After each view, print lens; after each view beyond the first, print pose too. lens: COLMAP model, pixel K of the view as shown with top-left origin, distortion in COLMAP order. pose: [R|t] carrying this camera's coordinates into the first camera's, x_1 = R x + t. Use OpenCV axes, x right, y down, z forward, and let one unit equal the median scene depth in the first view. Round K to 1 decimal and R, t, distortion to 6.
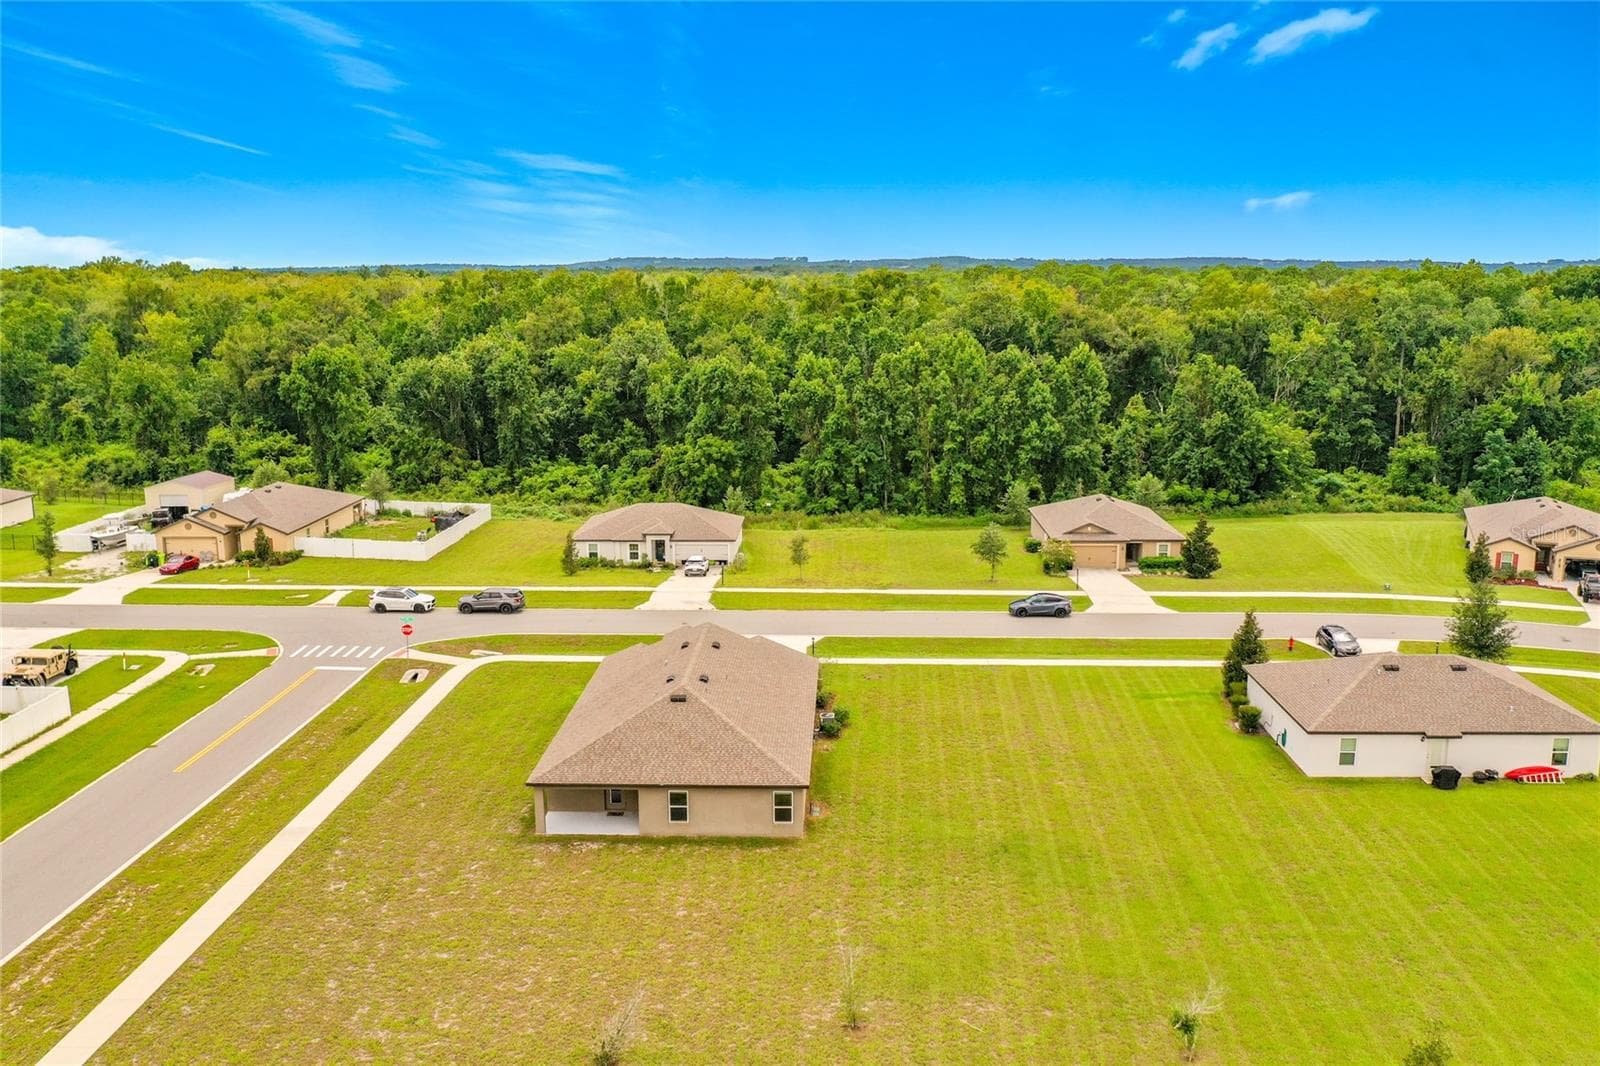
lens RADIAL K [[1309.0, 0, 800.0], [0, 1309.0, 533.0], [0, 0, 1]] dist [-0.011033, -0.003596]
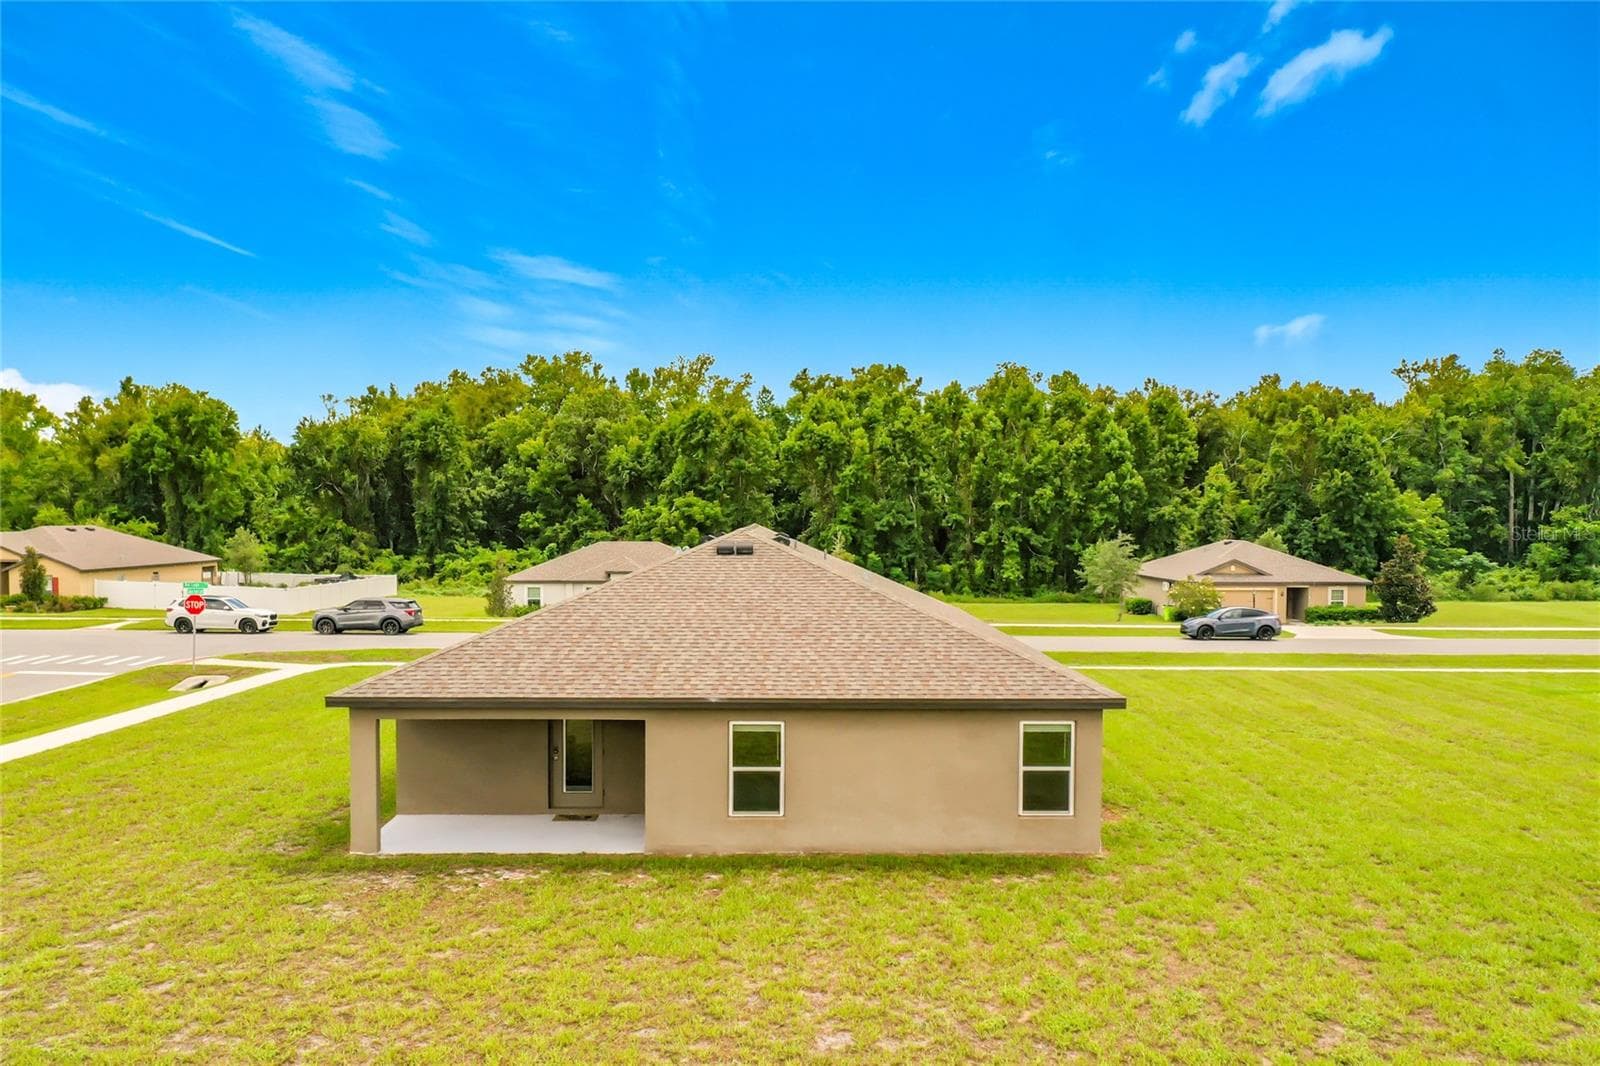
lens RADIAL K [[1362.0, 0, 818.2], [0, 1362.0, 534.5], [0, 0, 1]] dist [0.029938, 0.000789]
pose [[0.998883, 0.006684, 0.046787, -0.030932], [0.000147, 0.989505, -0.144501, 0.065686], [-0.047262, 0.144346, 0.988398, 0.203840]]
